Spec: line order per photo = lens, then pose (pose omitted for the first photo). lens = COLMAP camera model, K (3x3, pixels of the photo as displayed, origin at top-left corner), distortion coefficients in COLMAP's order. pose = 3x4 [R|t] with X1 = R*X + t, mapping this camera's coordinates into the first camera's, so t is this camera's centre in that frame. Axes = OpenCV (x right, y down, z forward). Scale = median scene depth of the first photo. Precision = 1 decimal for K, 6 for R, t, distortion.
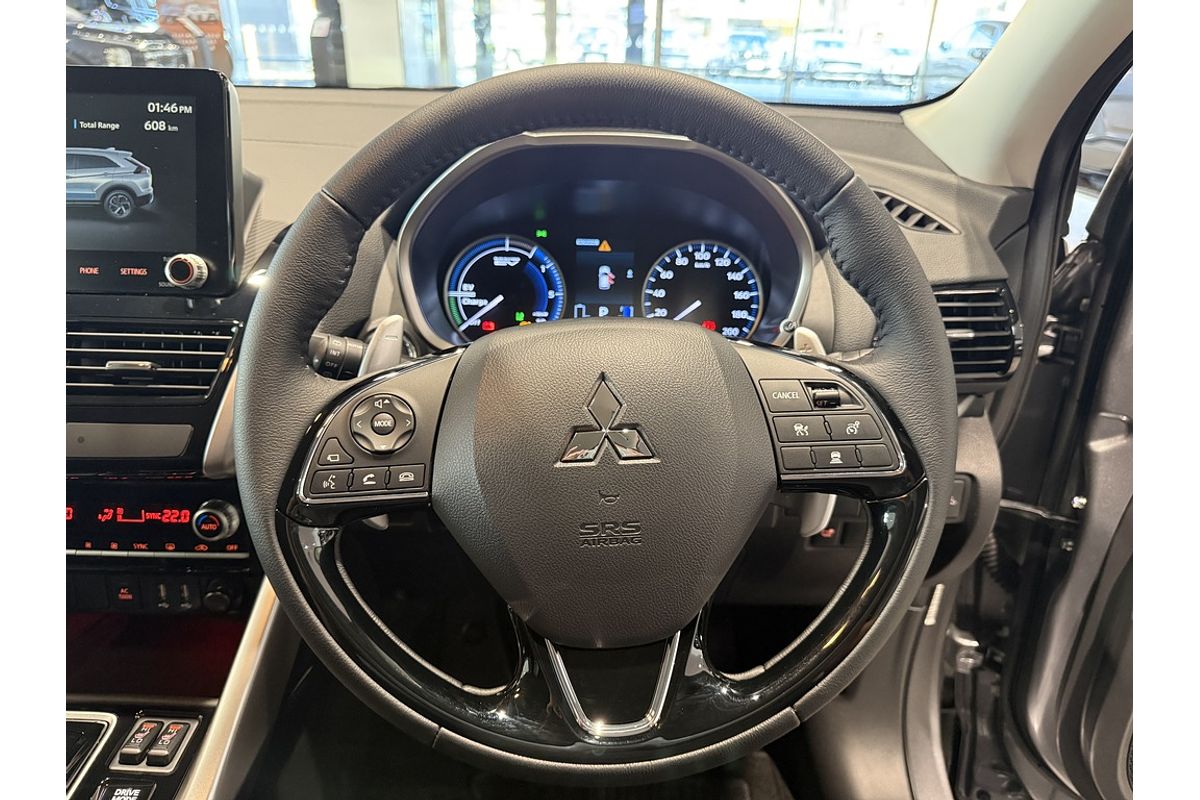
lens RADIAL K [[803.3, 0, 602.6], [0, 803.3, 422.1], [0, 0, 1]] dist [0.004255, -0.001414]
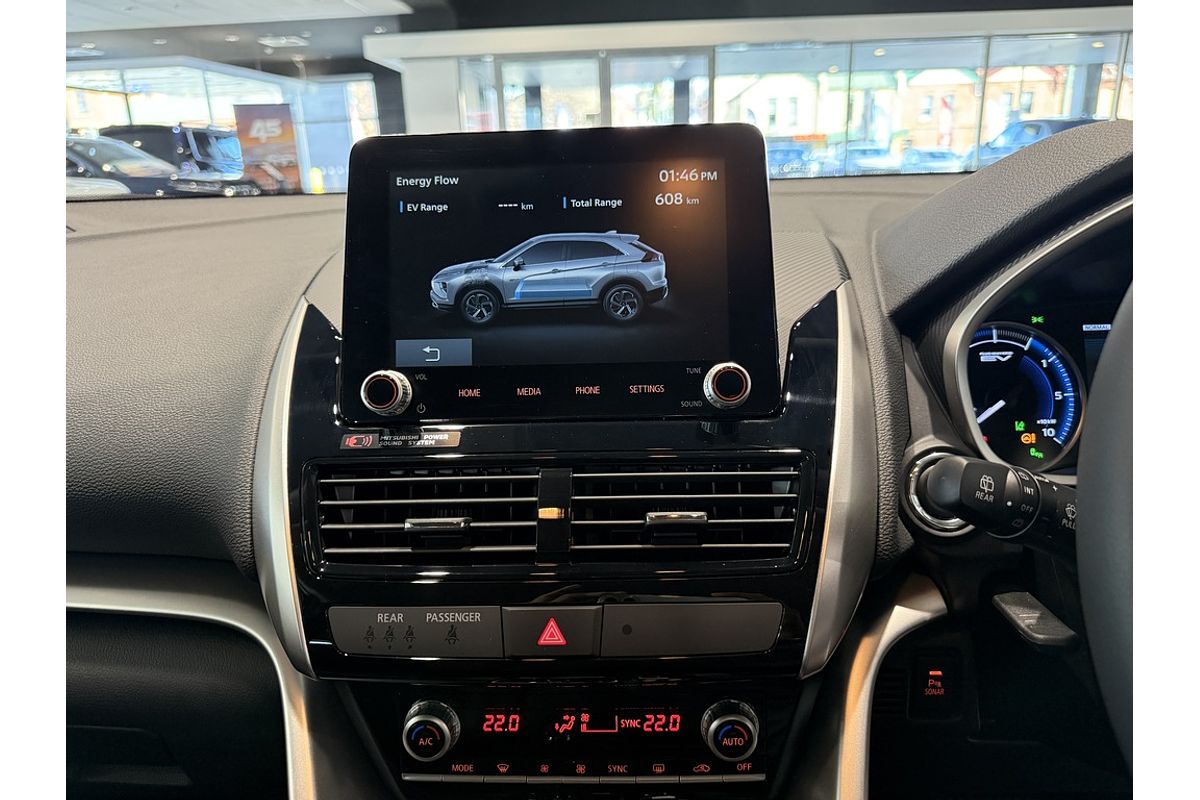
lens RADIAL K [[806.5, 0, 599.2], [0, 806.5, 403.6], [0, 0, 1]] dist [0.001380, 0.000645]
pose [[0.997605, -0.046569, -0.051136, -0.472385], [0.038001, 0.986815, -0.157328, -0.046662], [0.057788, 0.155008, 0.986222, 0.213327]]
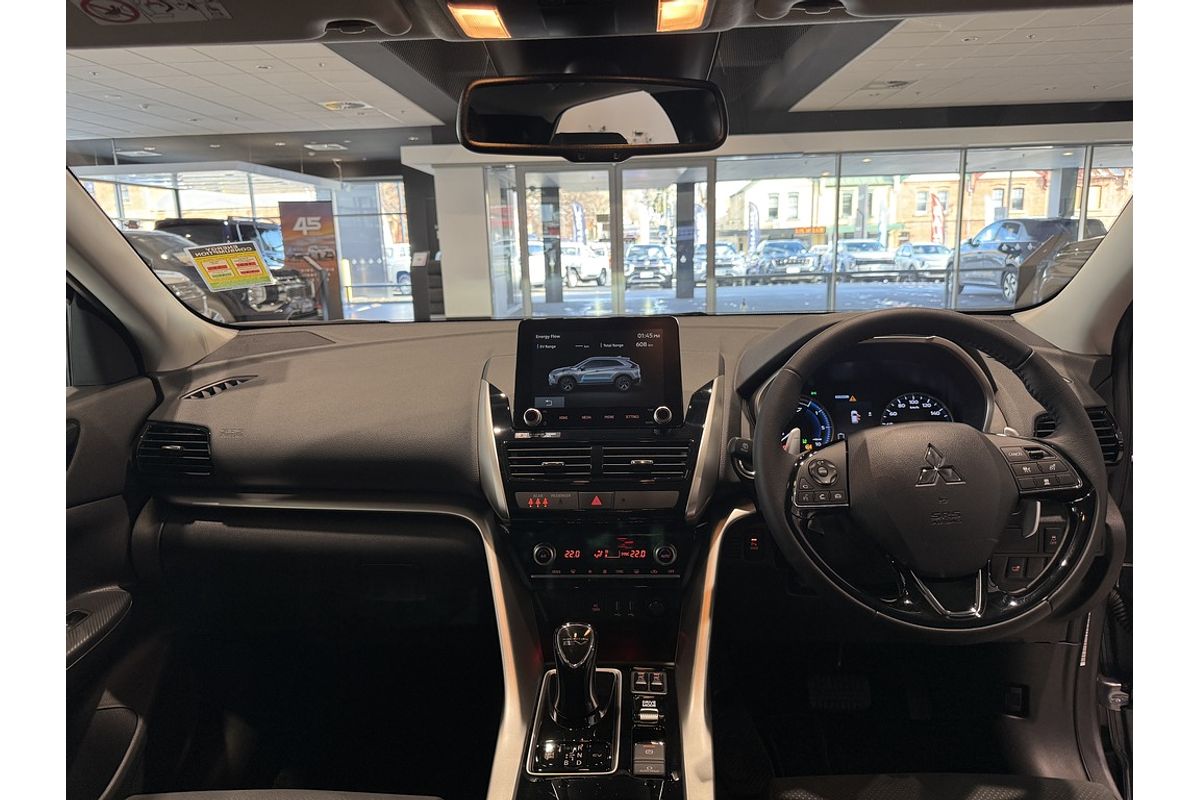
lens RADIAL K [[794.9, 0, 585.6], [0, 794.9, 402.1], [0, 0, 1]] dist [0.010930, -0.000762]
pose [[0.996348, -0.041238, -0.074772, -0.441269], [0.020710, 0.966210, -0.256923, 0.212064], [0.082840, 0.254436, 0.963535, -0.679326]]
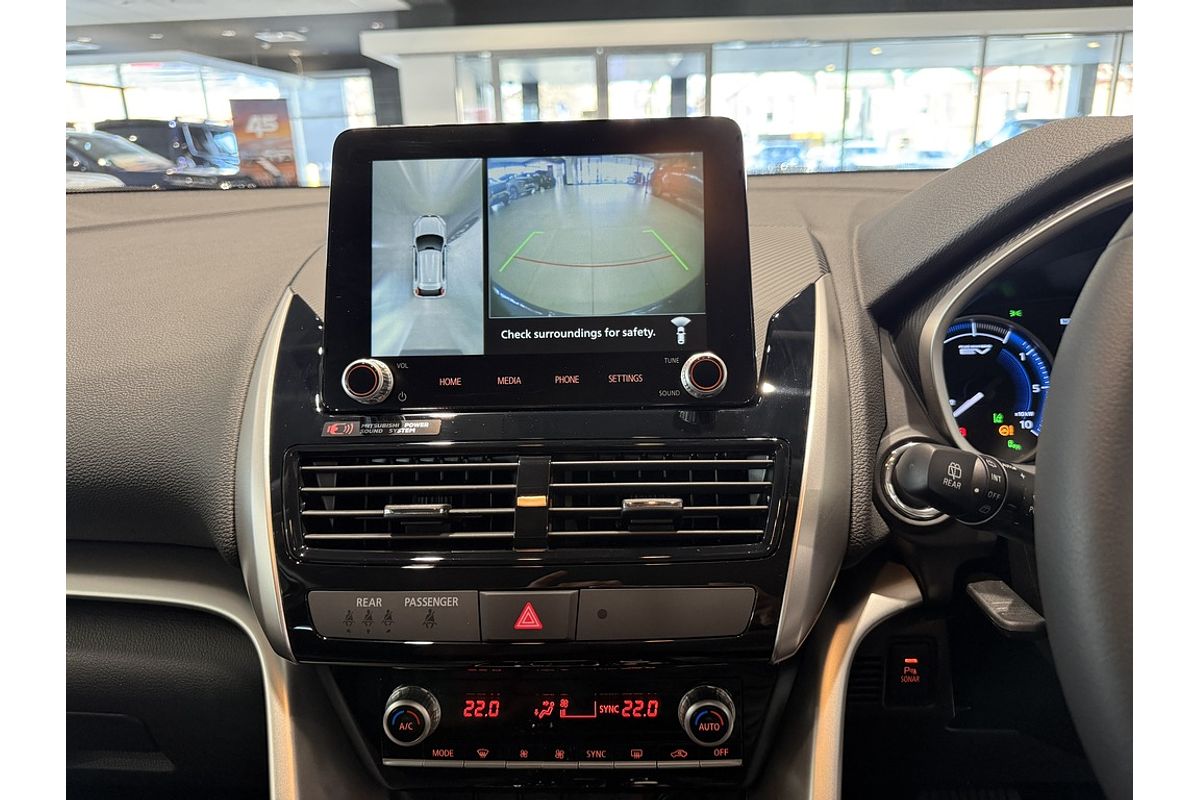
lens RADIAL K [[806.6, 0, 600.0], [0, 806.6, 400.0], [0, 0, 1]] dist [0.003339, -0.002097]
pose [[0.998018, -0.042972, -0.045975, -0.459126], [0.035203, 0.986787, -0.158152, -0.038871], [0.052163, 0.156220, 0.986344, 0.206902]]
